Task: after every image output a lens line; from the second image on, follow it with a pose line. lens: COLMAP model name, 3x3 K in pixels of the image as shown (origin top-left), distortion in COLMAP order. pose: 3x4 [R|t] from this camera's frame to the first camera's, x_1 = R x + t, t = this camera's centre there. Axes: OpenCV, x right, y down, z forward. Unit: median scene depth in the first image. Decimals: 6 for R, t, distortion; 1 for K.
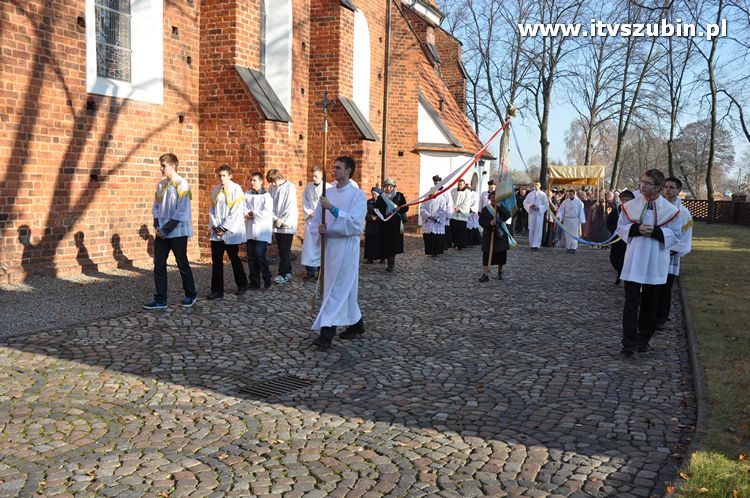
lens RADIAL K [[709.9, 0, 375.0], [0, 709.9, 249.0], [0, 0, 1]] dist [-0.103544, 0.178271]
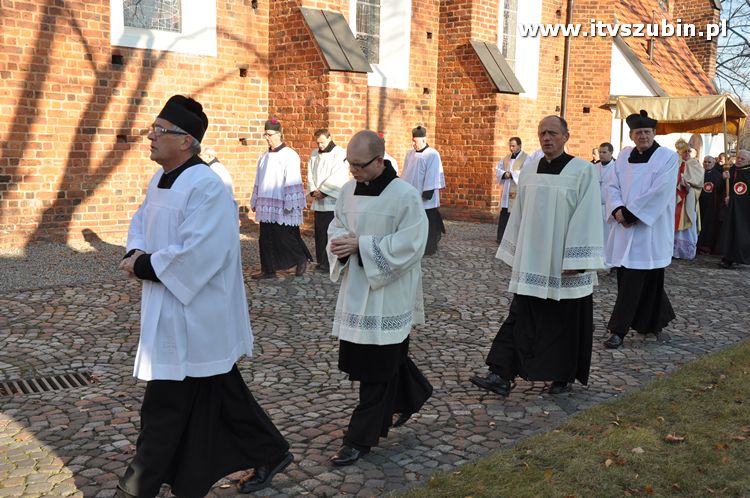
lens RADIAL K [[809.6, 0, 375.0], [0, 809.6, 249.0], [0, 0, 1]] dist [-0.087817, 0.290731]
pose [[0.933480, 0.048142, -0.355382, 0.260886], [-0.036408, 0.998551, 0.039636, -0.008982], [0.356776, -0.024060, 0.933880, 0.110694]]
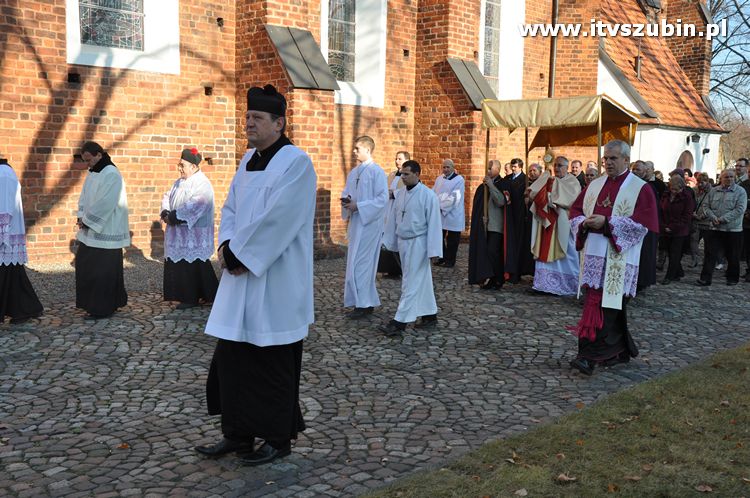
lens RADIAL K [[809.6, 0, 375.0], [0, 809.6, 249.0], [0, 0, 1]] dist [-0.087817, 0.290731]
pose [[0.928885, 0.035927, -0.368622, 0.302588], [-0.032861, 0.999353, 0.014592, -0.010394], [0.368908, -0.001441, 0.929465, 0.154685]]
